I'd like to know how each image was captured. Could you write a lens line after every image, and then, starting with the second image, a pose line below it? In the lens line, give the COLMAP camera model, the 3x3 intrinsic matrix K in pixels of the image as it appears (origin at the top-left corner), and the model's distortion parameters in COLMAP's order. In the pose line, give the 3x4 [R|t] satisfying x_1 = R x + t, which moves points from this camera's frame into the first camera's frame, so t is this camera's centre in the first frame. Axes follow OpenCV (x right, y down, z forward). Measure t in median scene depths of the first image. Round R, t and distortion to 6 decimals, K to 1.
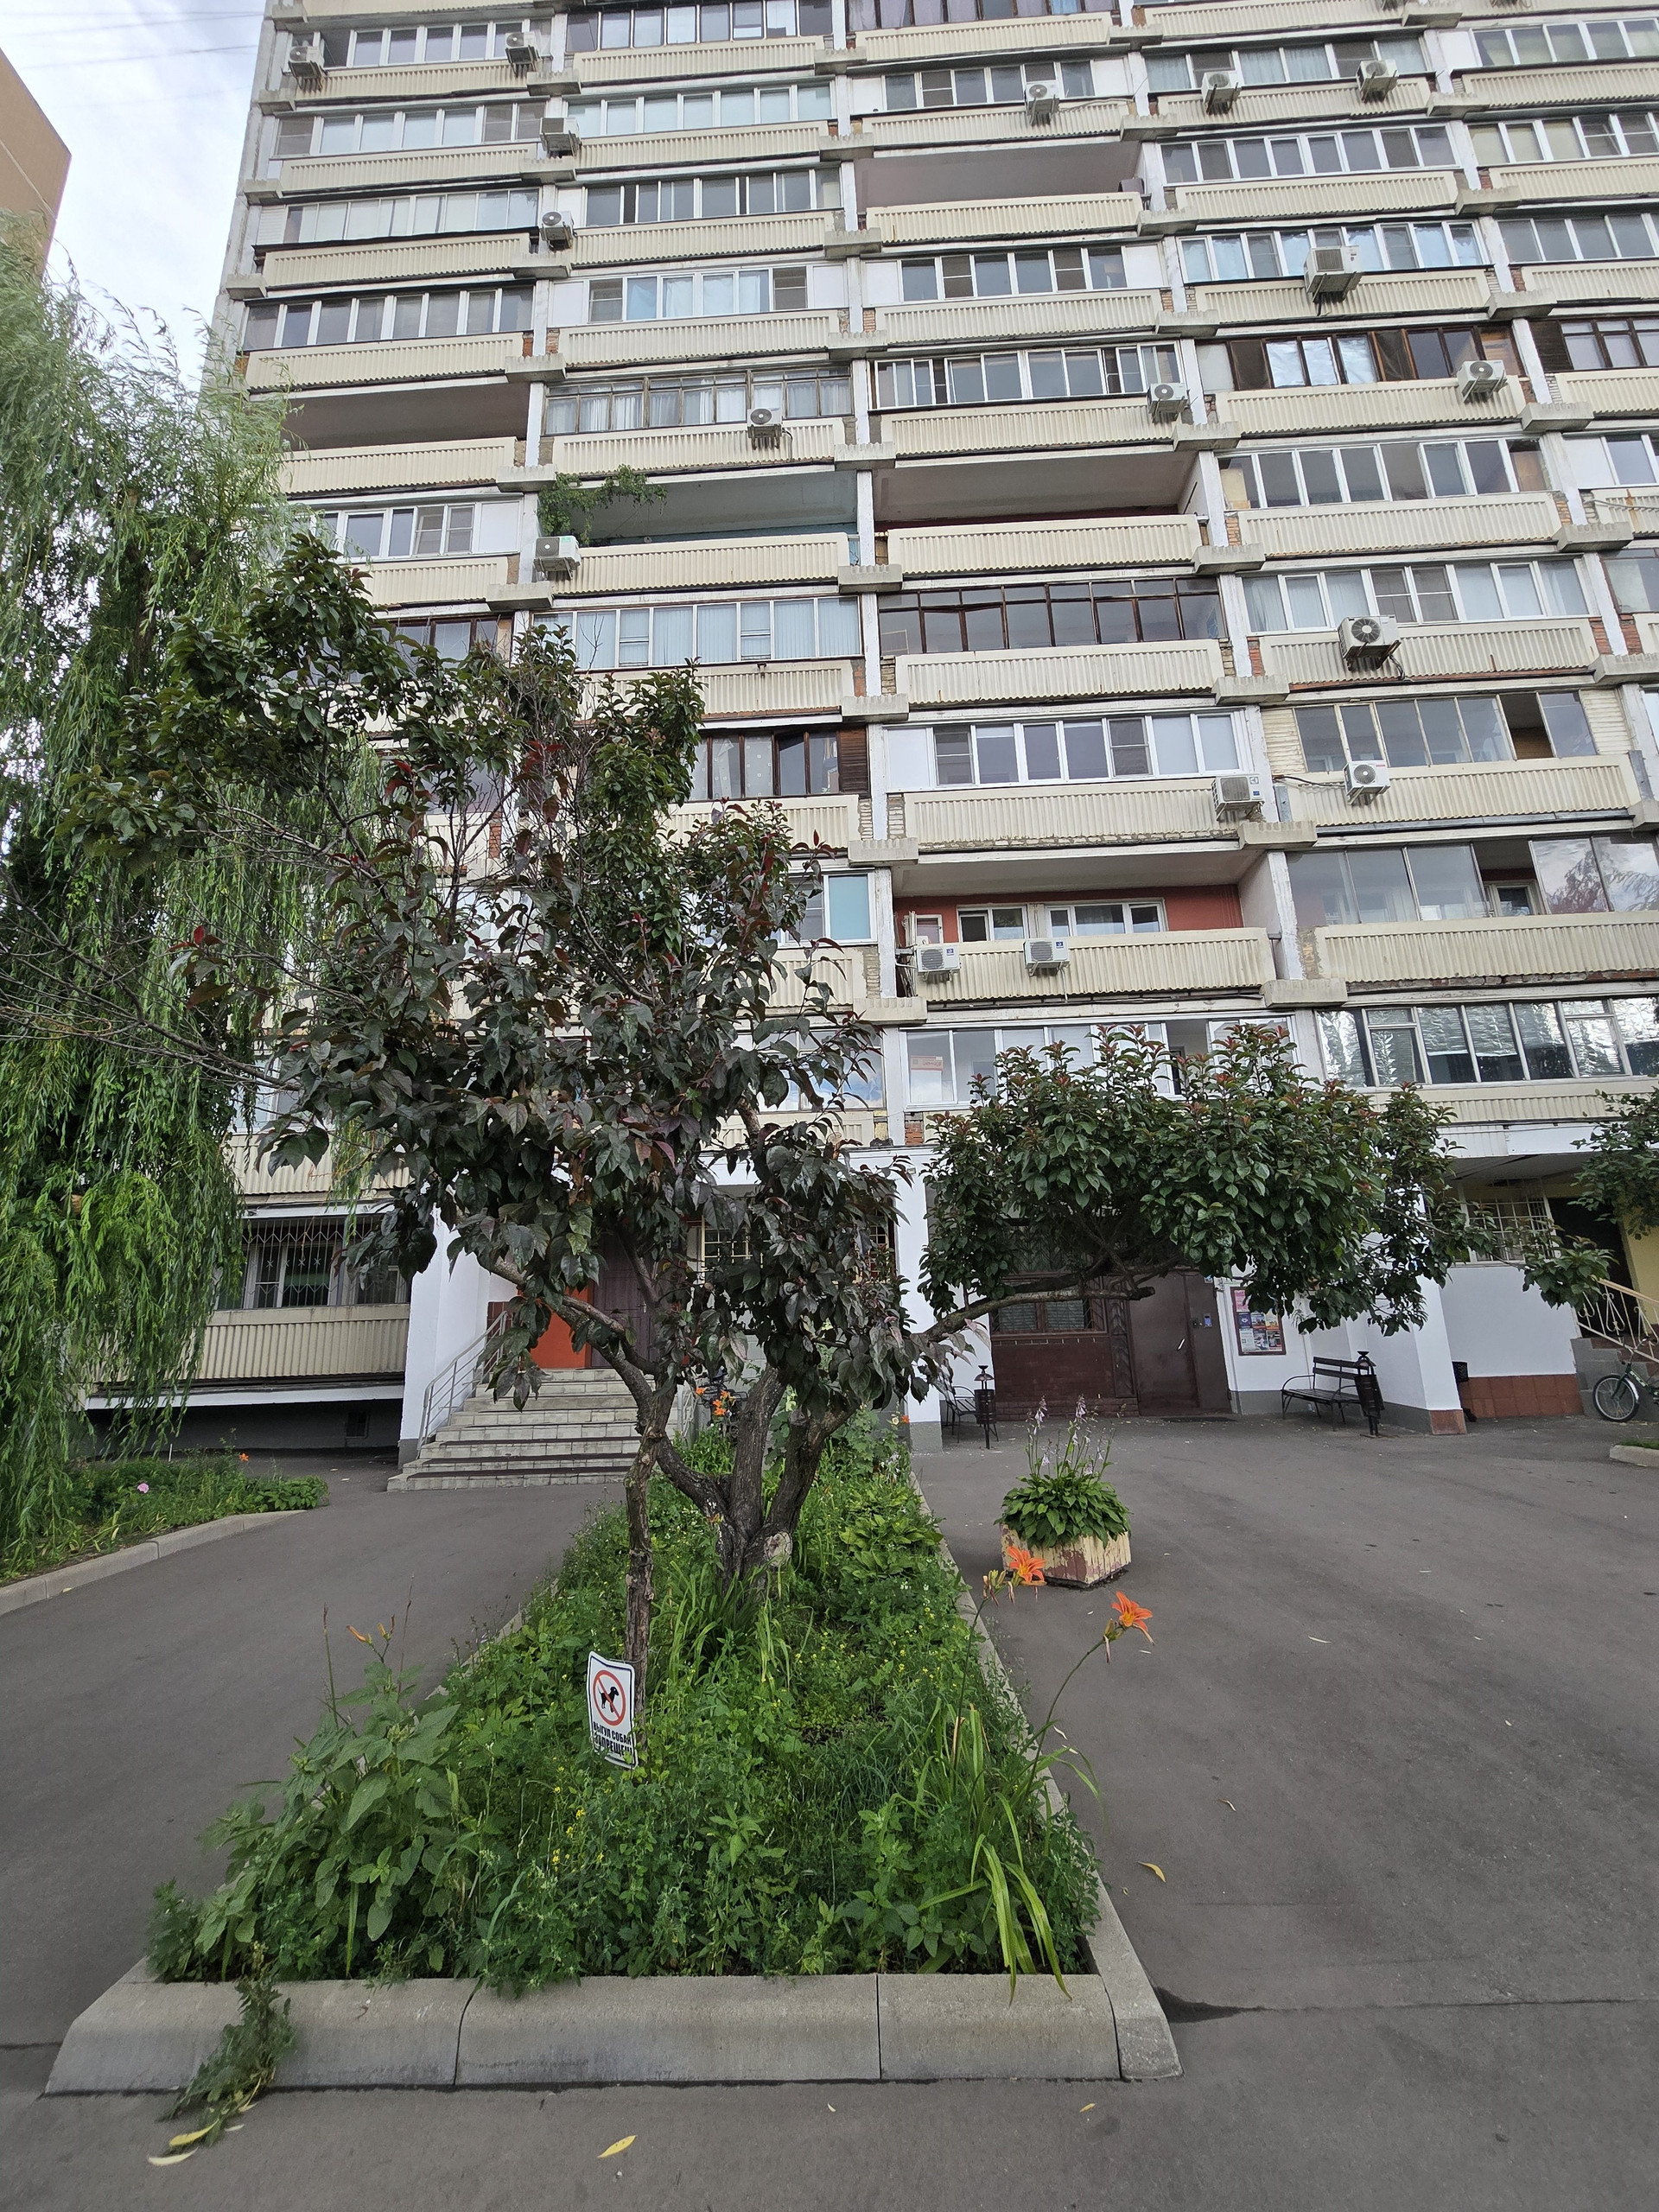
lens RADIAL K [[858.2, 0, 829.5], [0, 858.2, 1106.0], [0, 0, 1]] dist [0.001788, 0.000676]
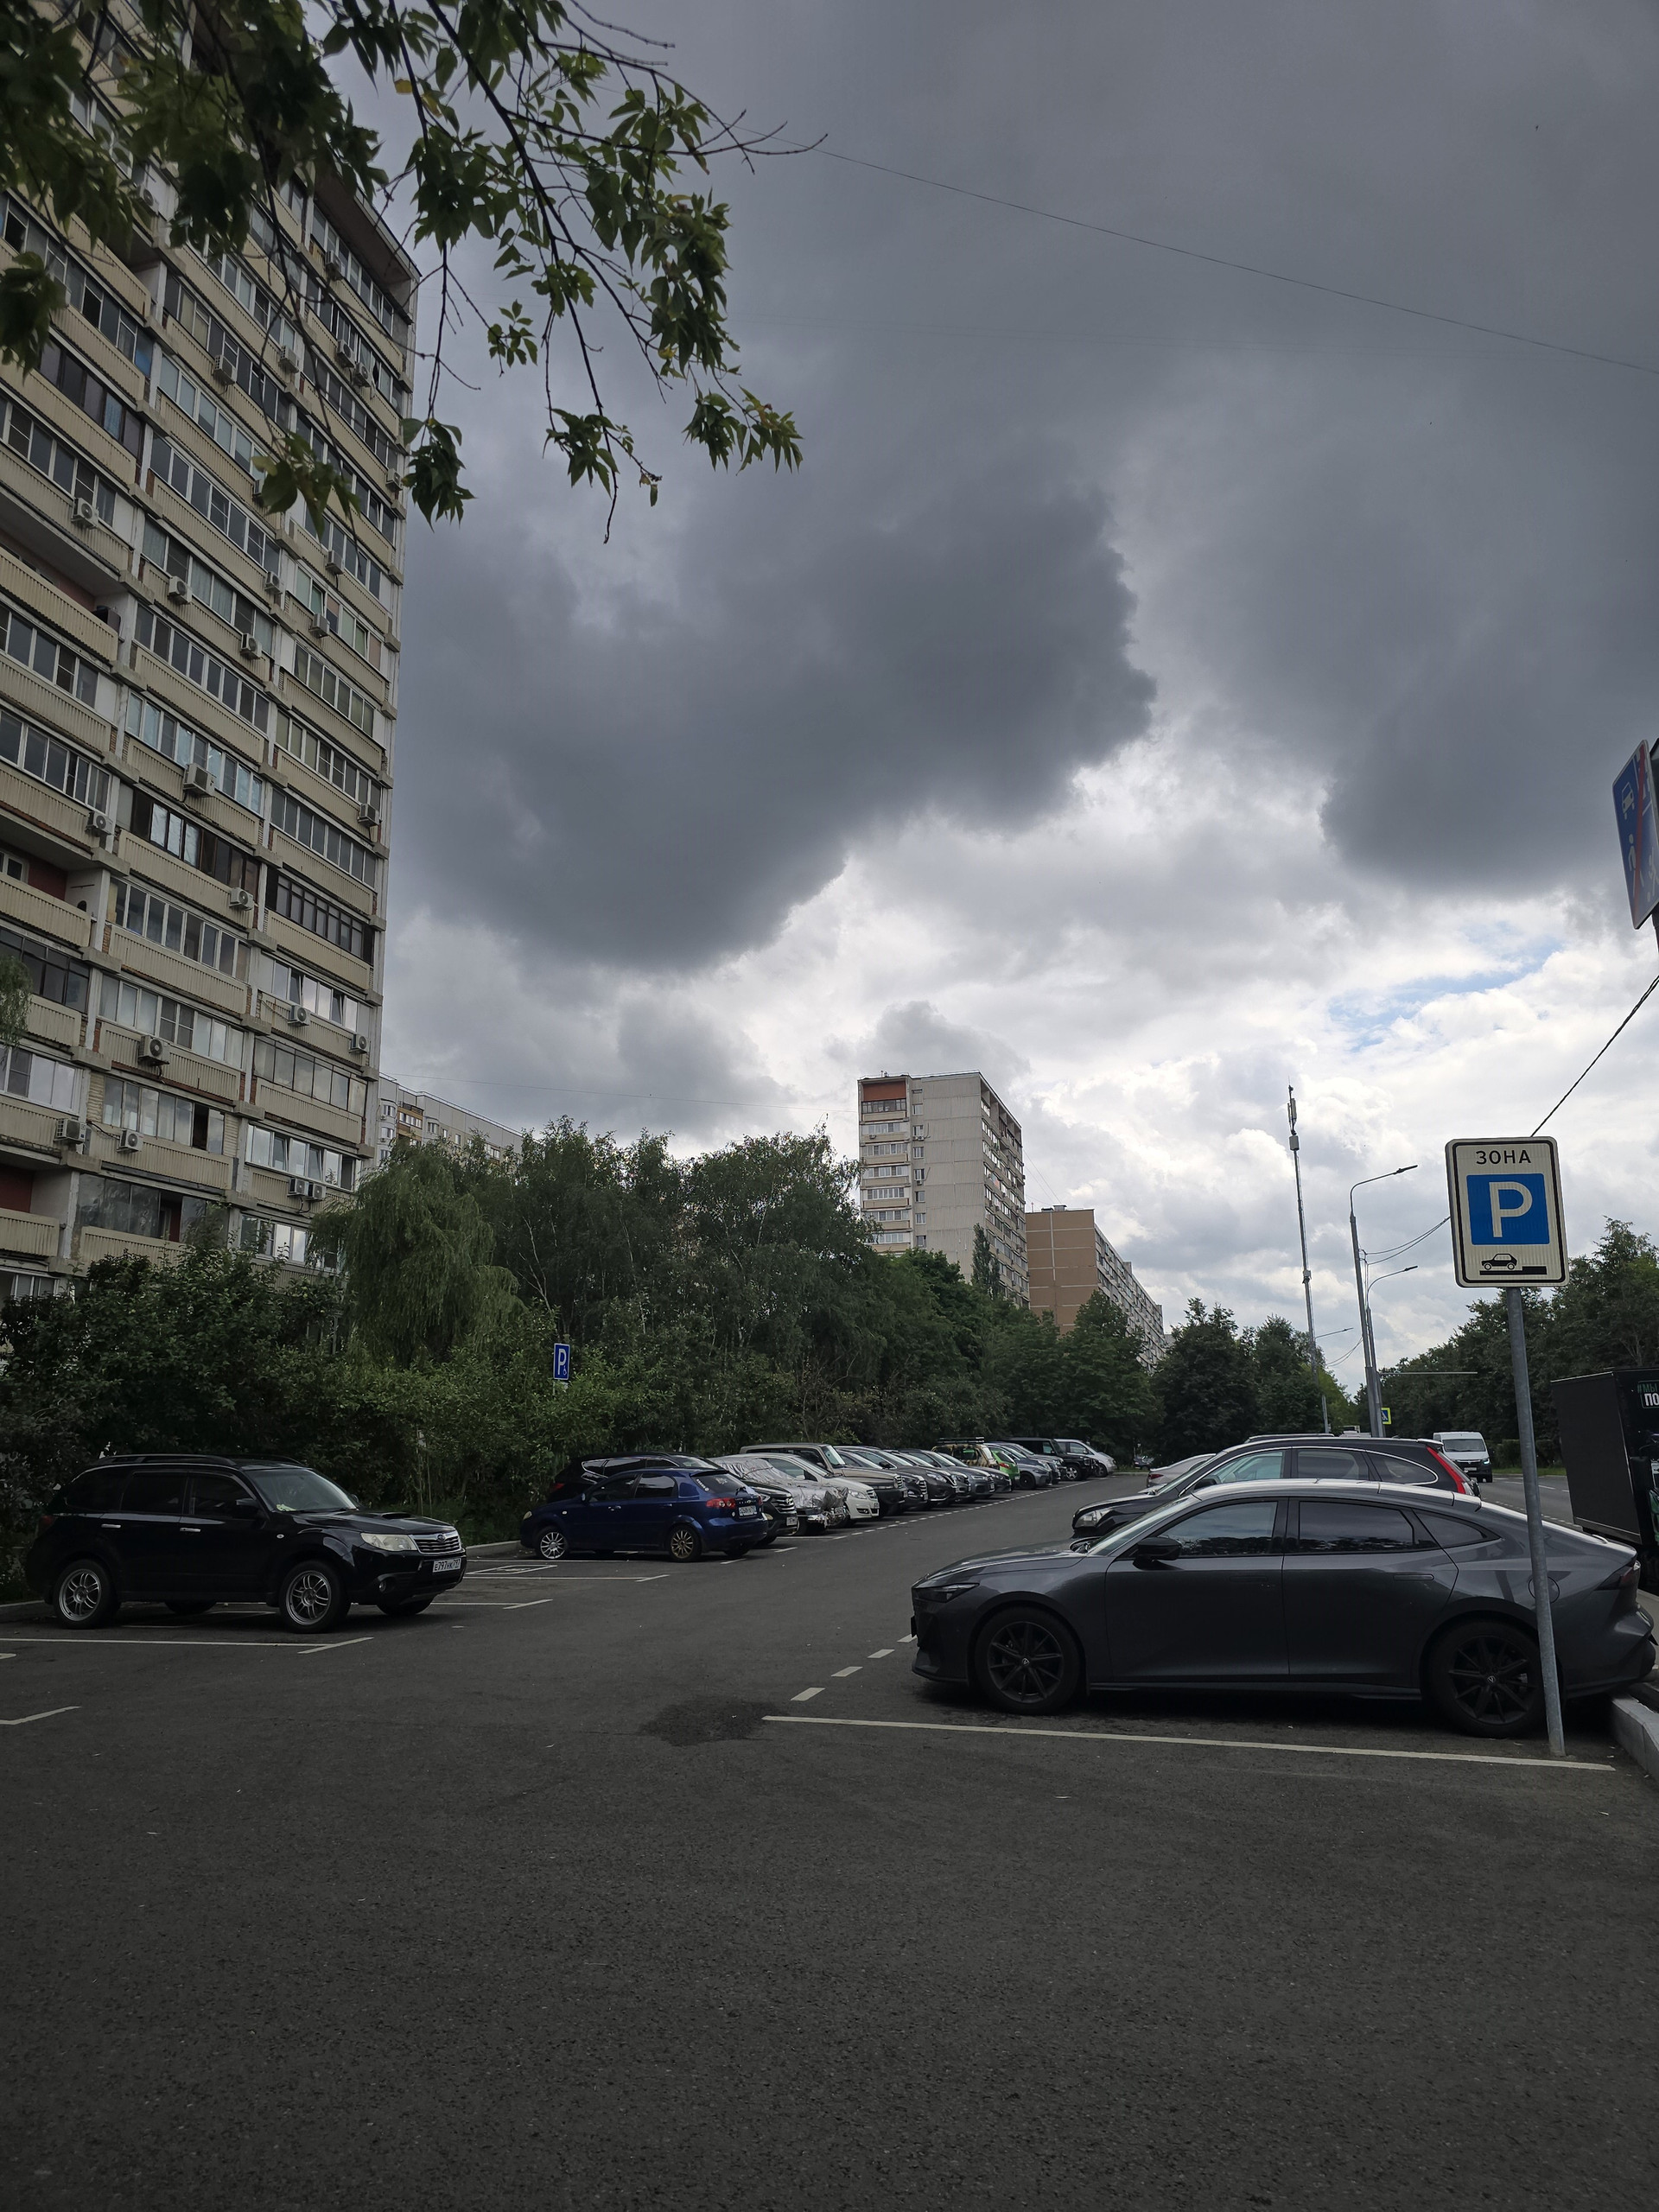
lens RADIAL K [[1463.7, 0, 829.5], [0, 1463.7, 1106.0], [0, 0, 1]] dist [0.090185, -0.103079]
pose [[0.250739, 0.260777, 0.932269, -1.455840], [-0.228007, 0.951849, -0.204931, -0.137676], [-0.940820, -0.161179, 0.298125, -0.939927]]
